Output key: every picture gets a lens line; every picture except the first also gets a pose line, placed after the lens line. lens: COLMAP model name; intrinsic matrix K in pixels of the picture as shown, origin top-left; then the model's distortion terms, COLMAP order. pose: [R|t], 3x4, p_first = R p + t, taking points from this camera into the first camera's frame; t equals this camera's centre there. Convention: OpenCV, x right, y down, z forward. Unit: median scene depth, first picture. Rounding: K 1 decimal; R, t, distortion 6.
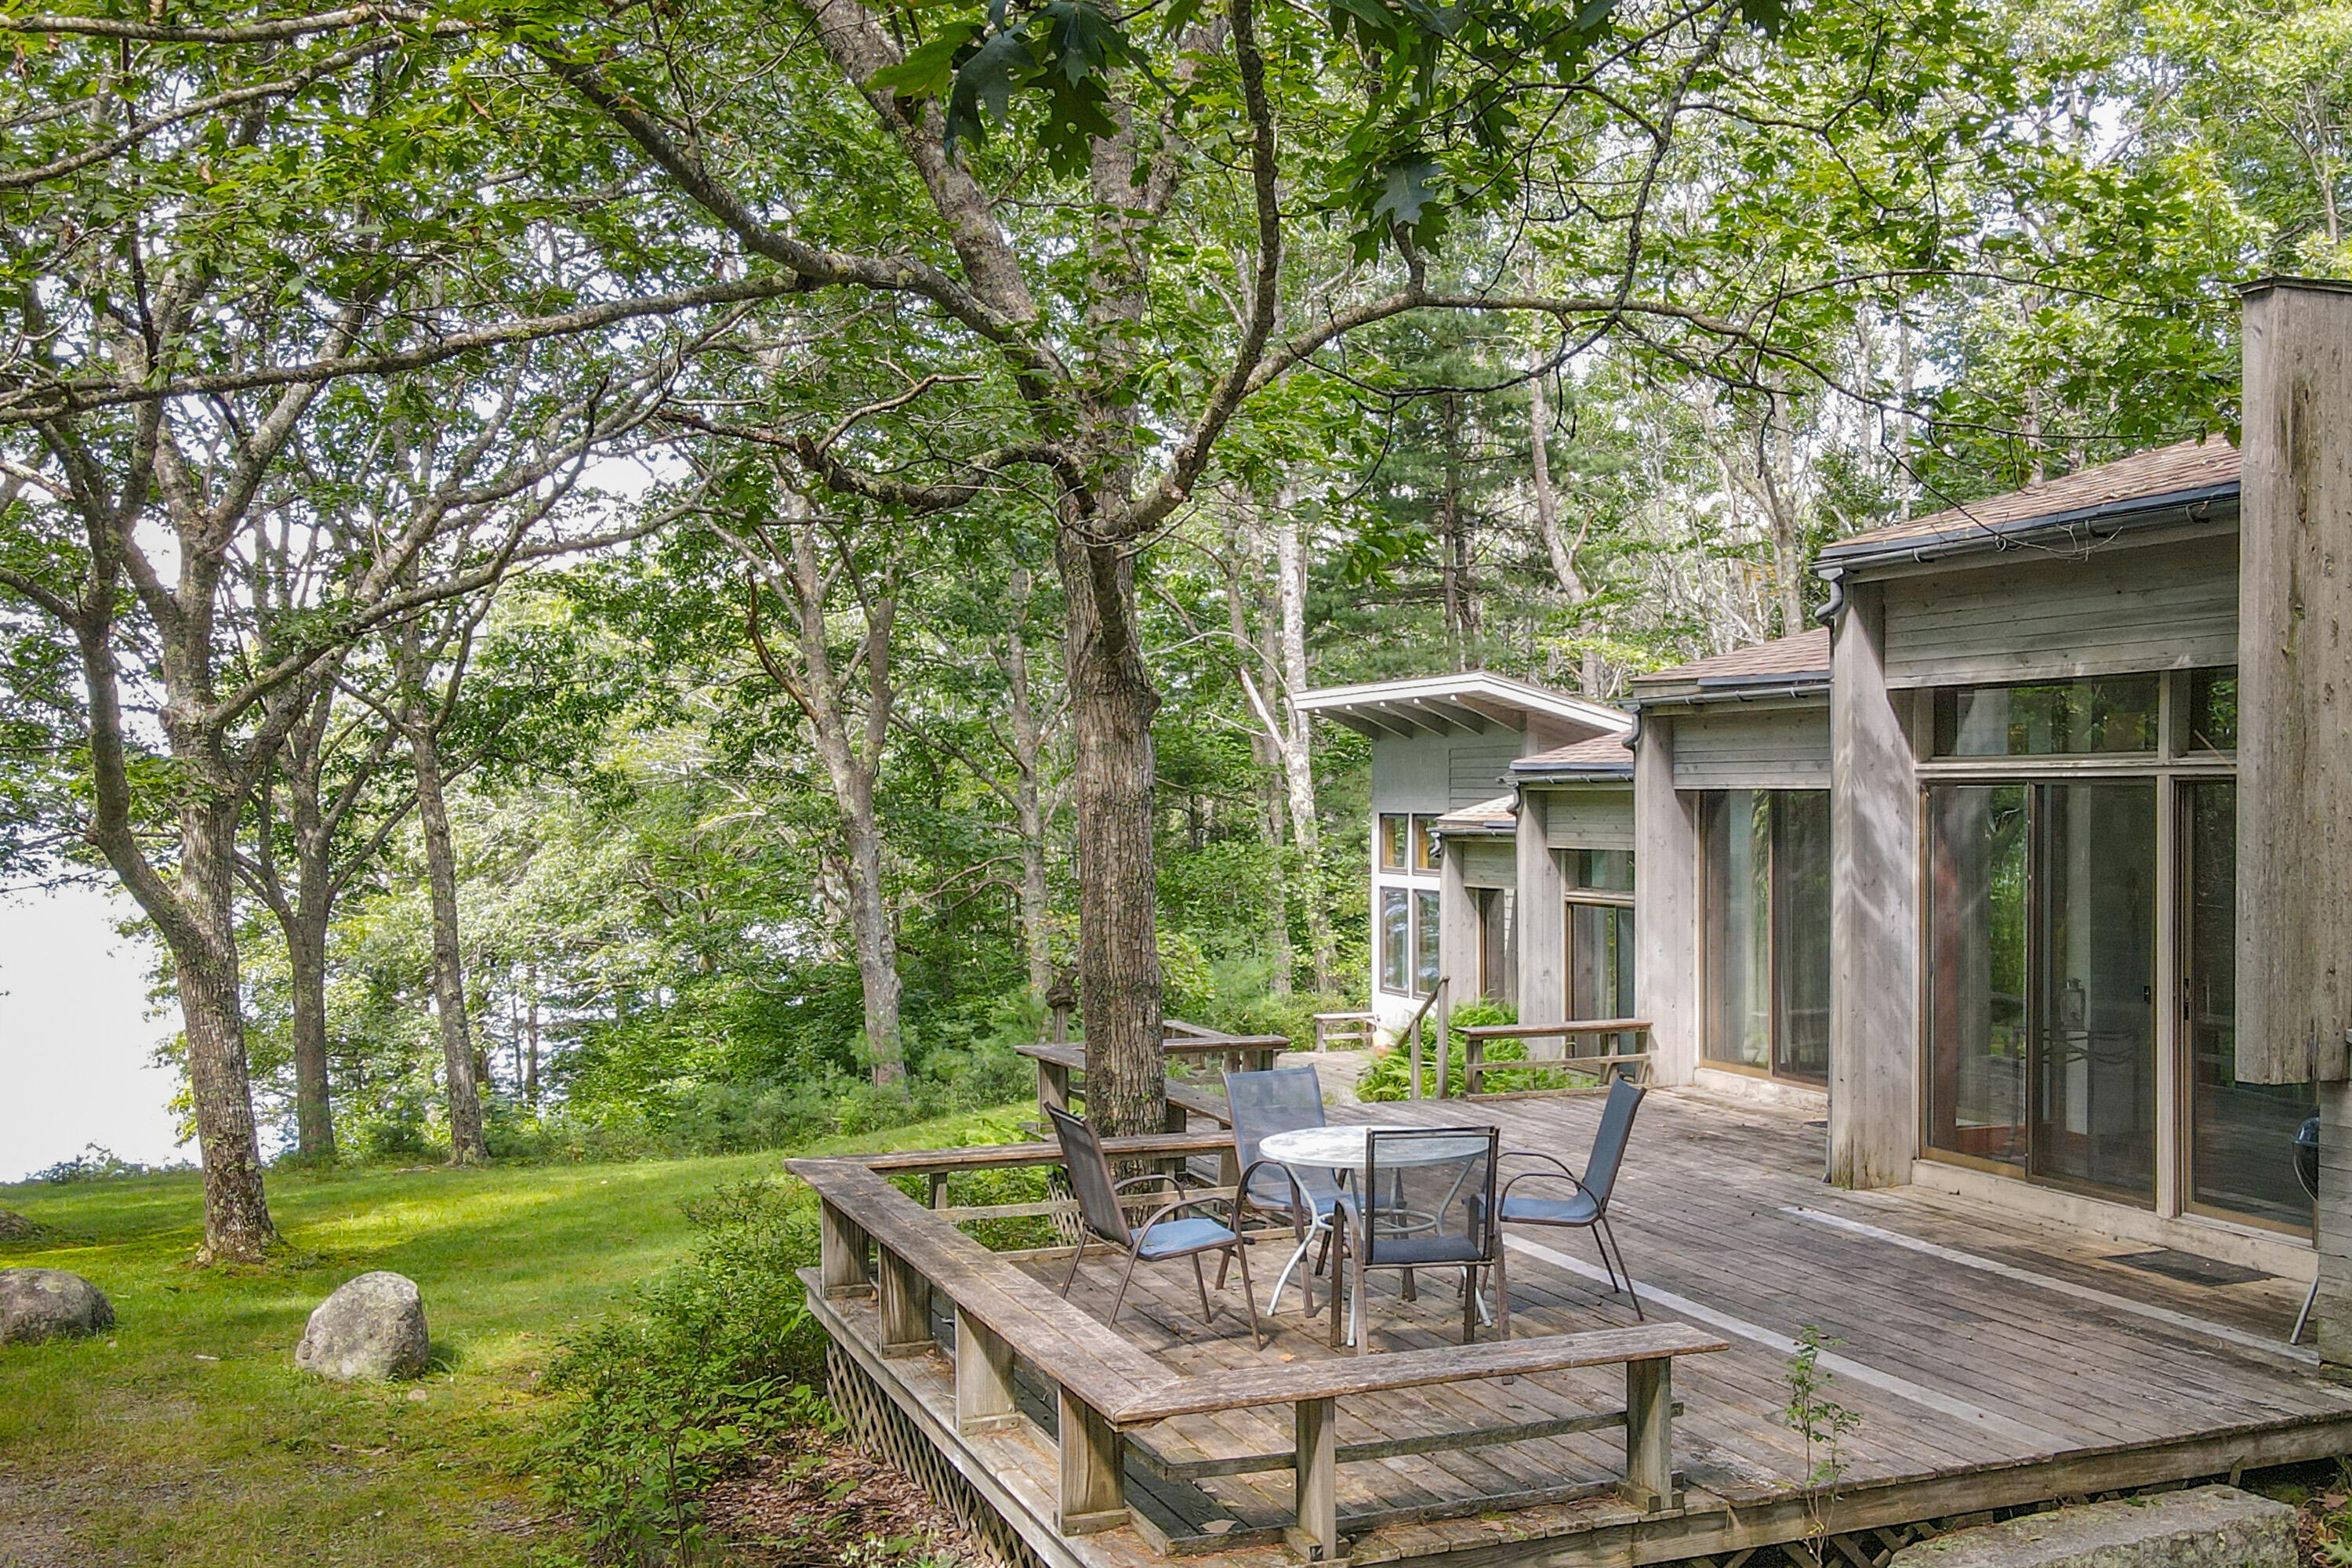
lens RADIAL K [[1646.0, 0, 1175.7], [0, 1646.0, 813.6], [0, 0, 1]] dist [0.008057, 0.001188]
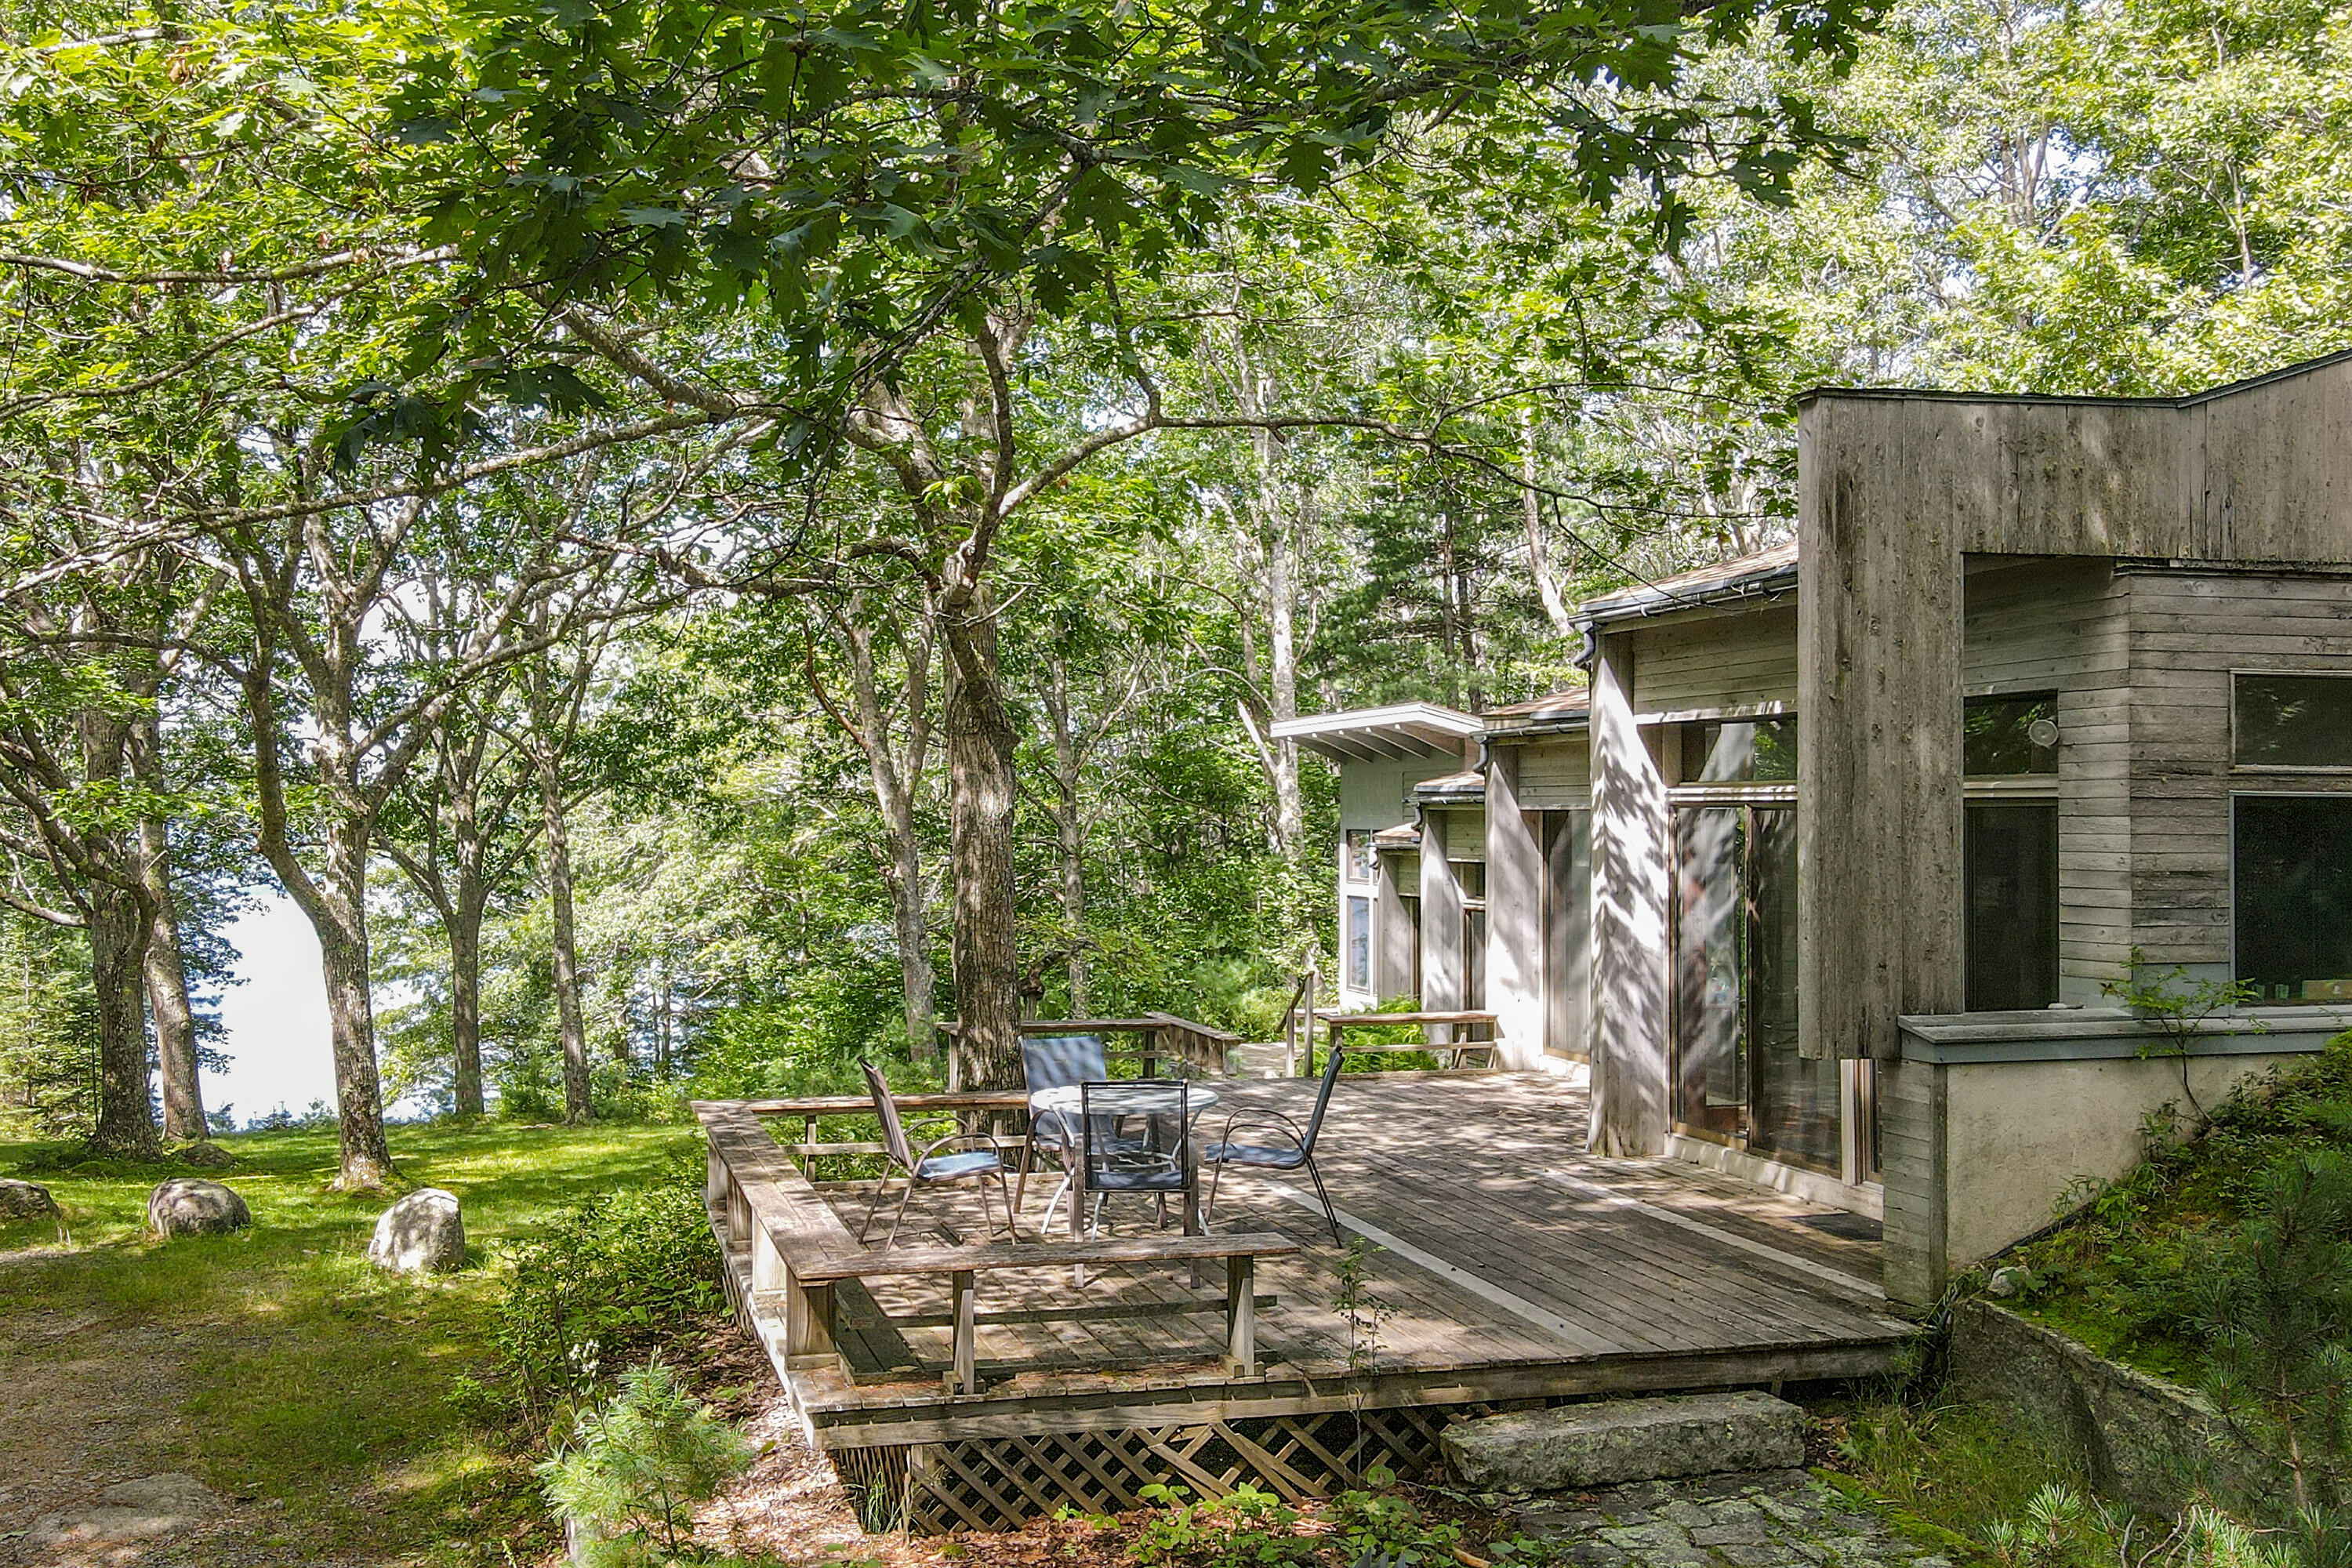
lens RADIAL K [[1621.5, 0, 1176.0], [0, 1621.5, 784.0], [0, 0, 1]] dist [0.005810, 0.003280]
pose [[0.989674, -0.003097, -0.143306, 0.204333], [-0.000773, 0.999637, -0.026940, -0.001945], [0.143337, 0.026773, 0.989312, -0.129235]]
